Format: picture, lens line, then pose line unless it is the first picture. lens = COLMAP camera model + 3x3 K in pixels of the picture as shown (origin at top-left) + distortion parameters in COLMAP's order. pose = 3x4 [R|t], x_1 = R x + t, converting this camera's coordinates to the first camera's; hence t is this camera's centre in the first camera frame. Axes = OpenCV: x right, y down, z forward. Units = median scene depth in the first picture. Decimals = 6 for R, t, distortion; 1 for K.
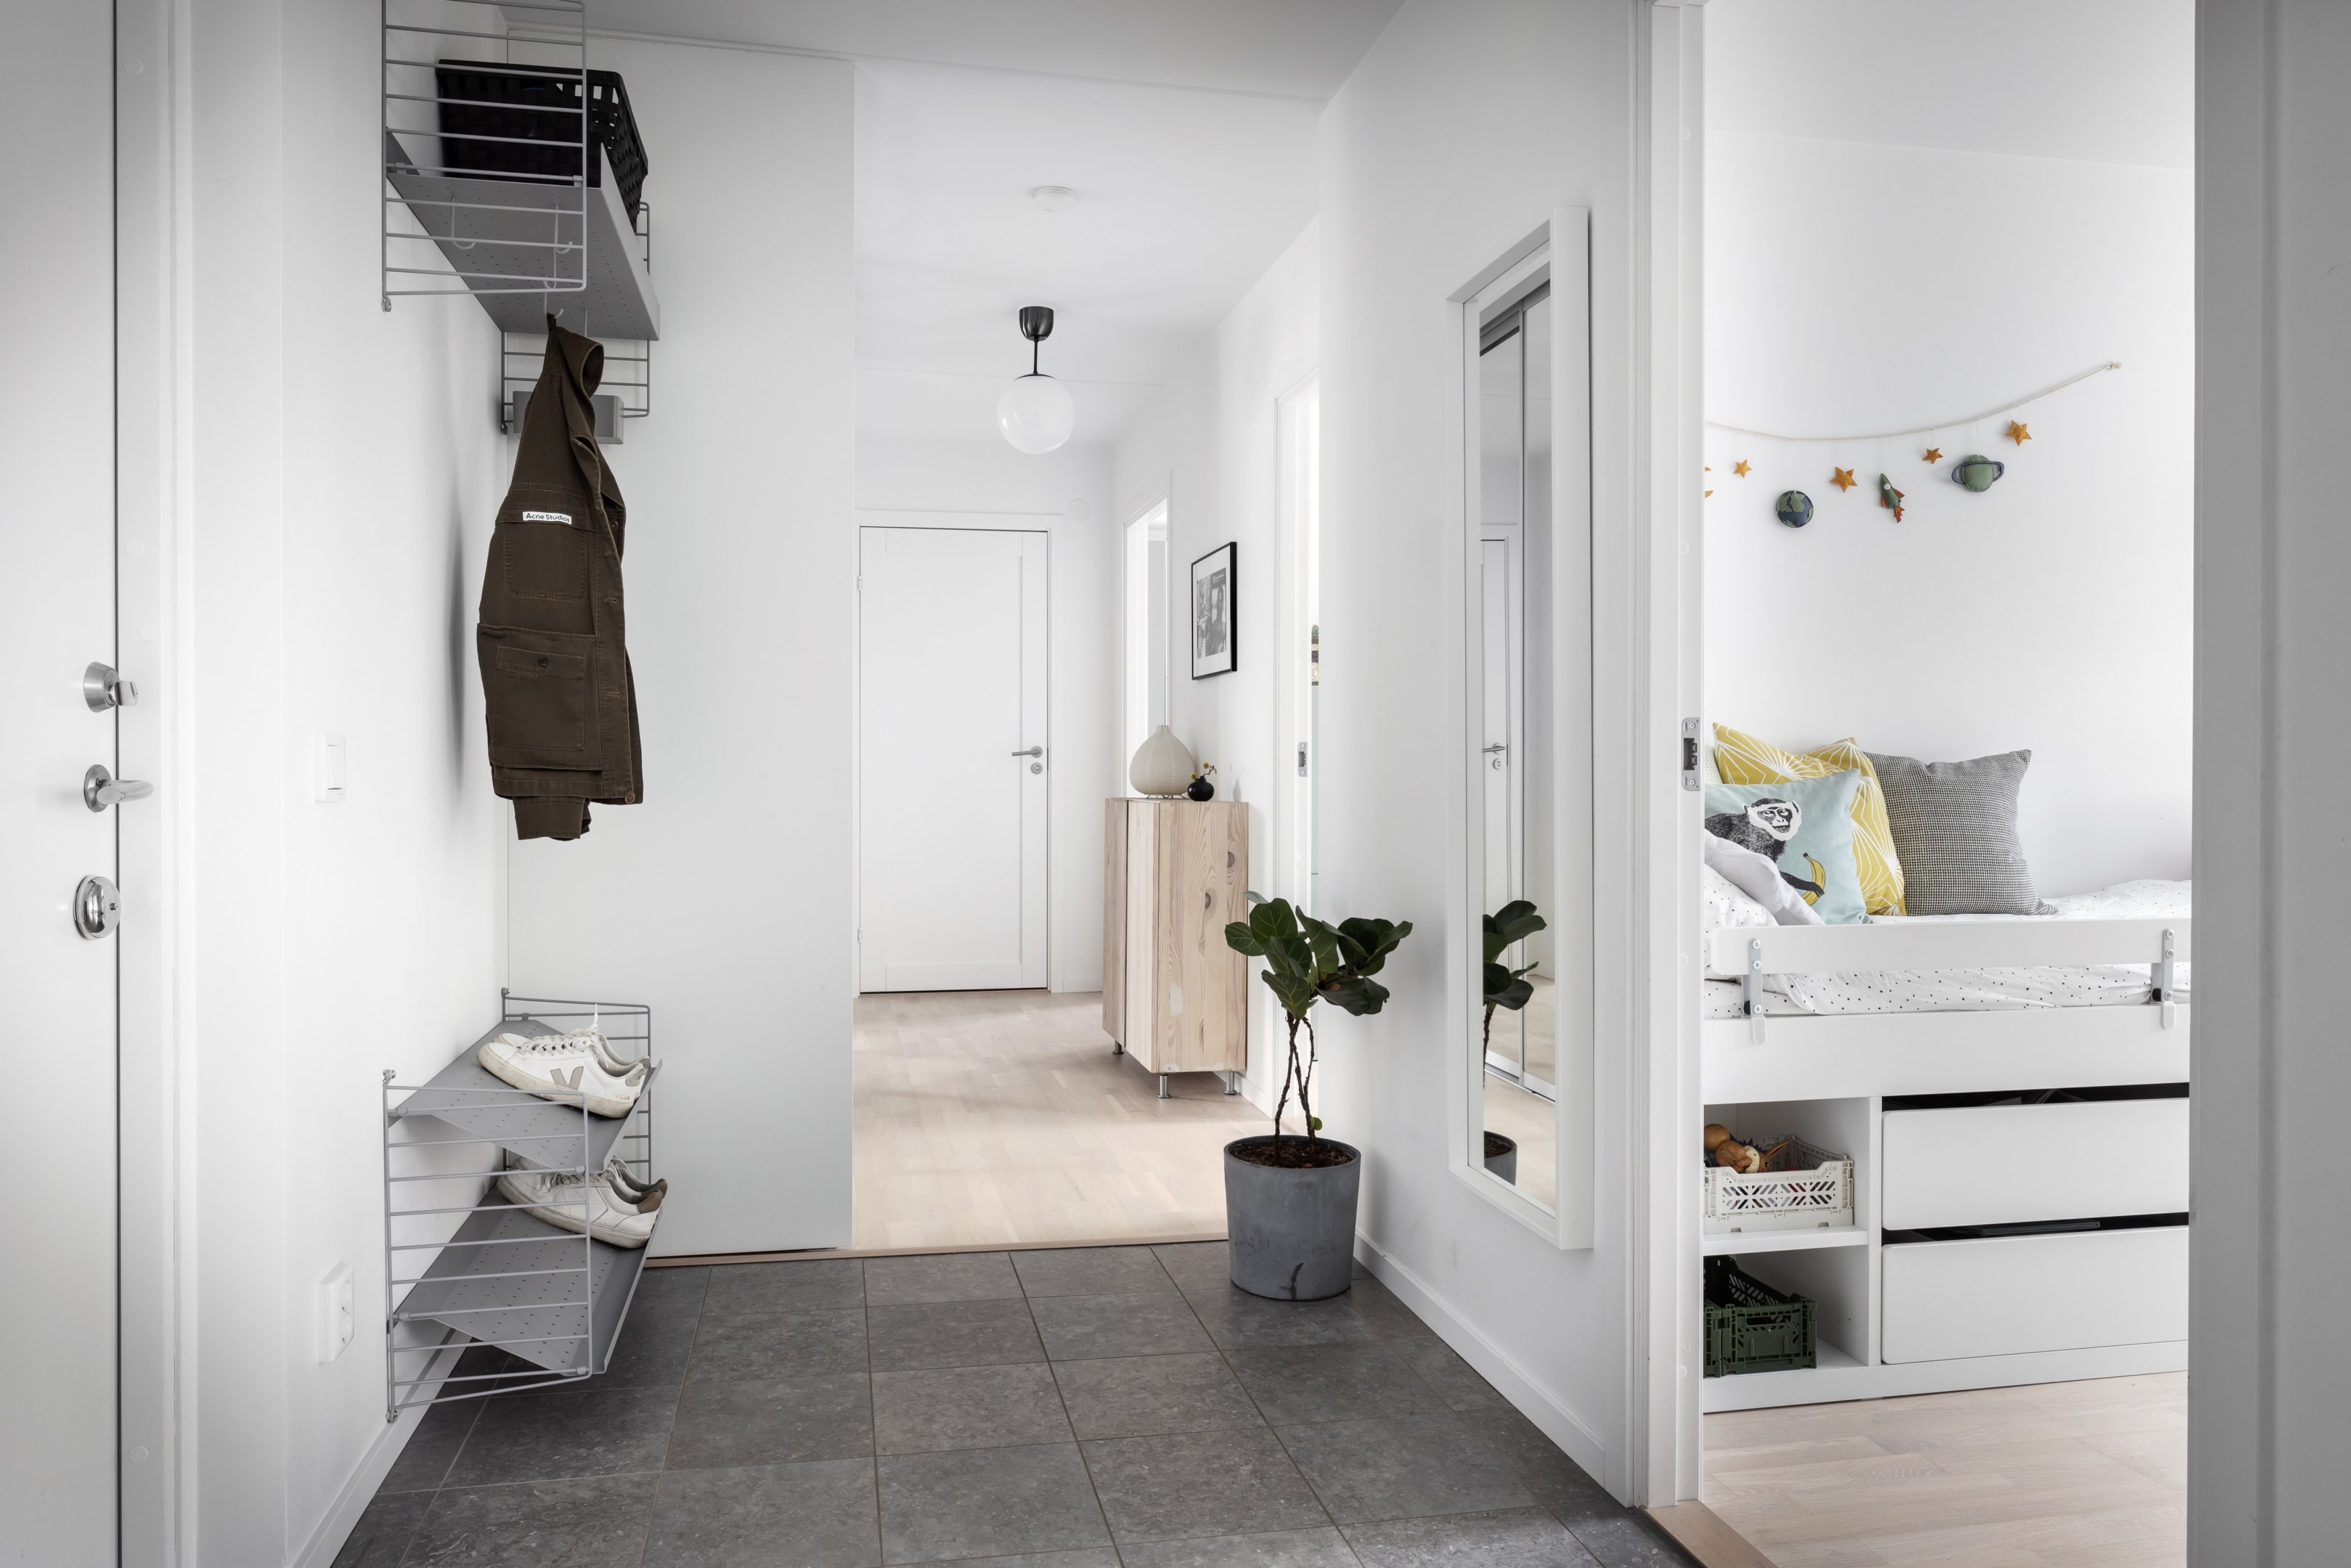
lens RADIAL K [[1513.0, 0, 1177.1], [0, 1513.0, 779.1], [0, 0, 1]] dist [0.000707, -0.001166]
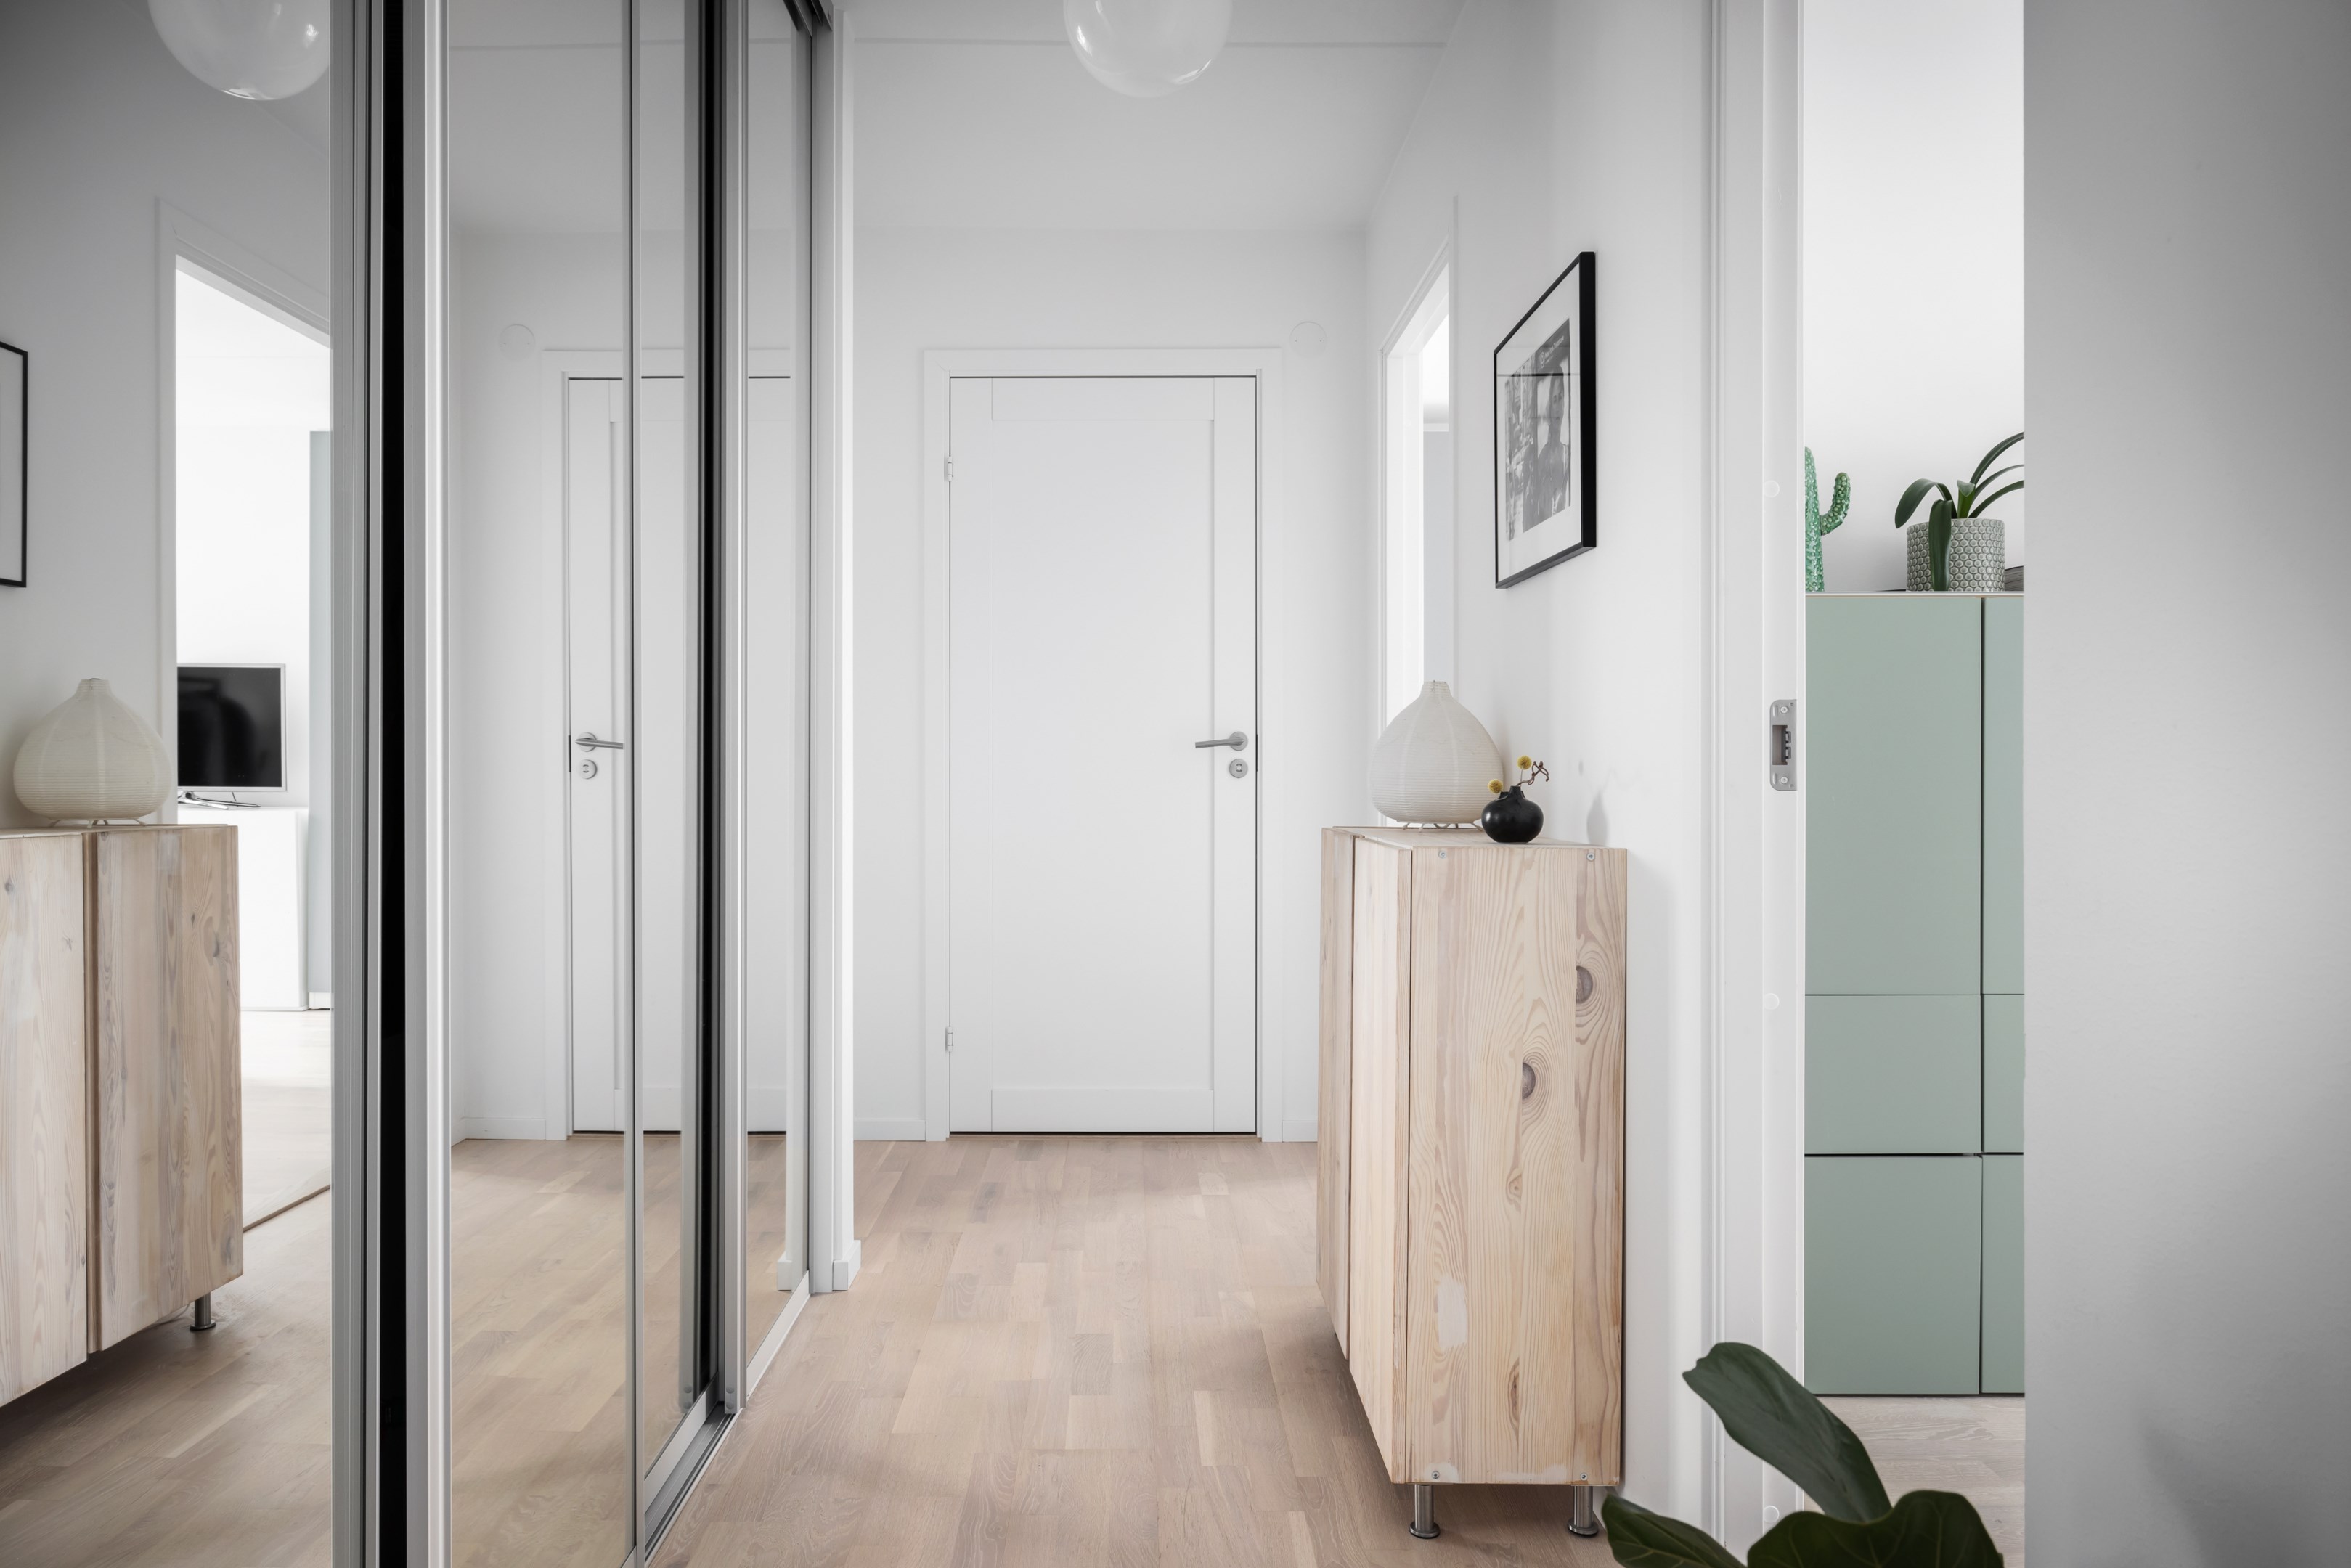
lens RADIAL K [[1518.4, 0, 1162.7], [0, 1518.4, 774.9], [0, 0, 1]] dist [-0.005414, -0.000295]
pose [[0.976534, -0.000109, -0.215361, 0.011233], [-0.000481, 0.999996, -0.002688, -0.004022], [0.215361, 0.002729, 0.976531, 0.535270]]
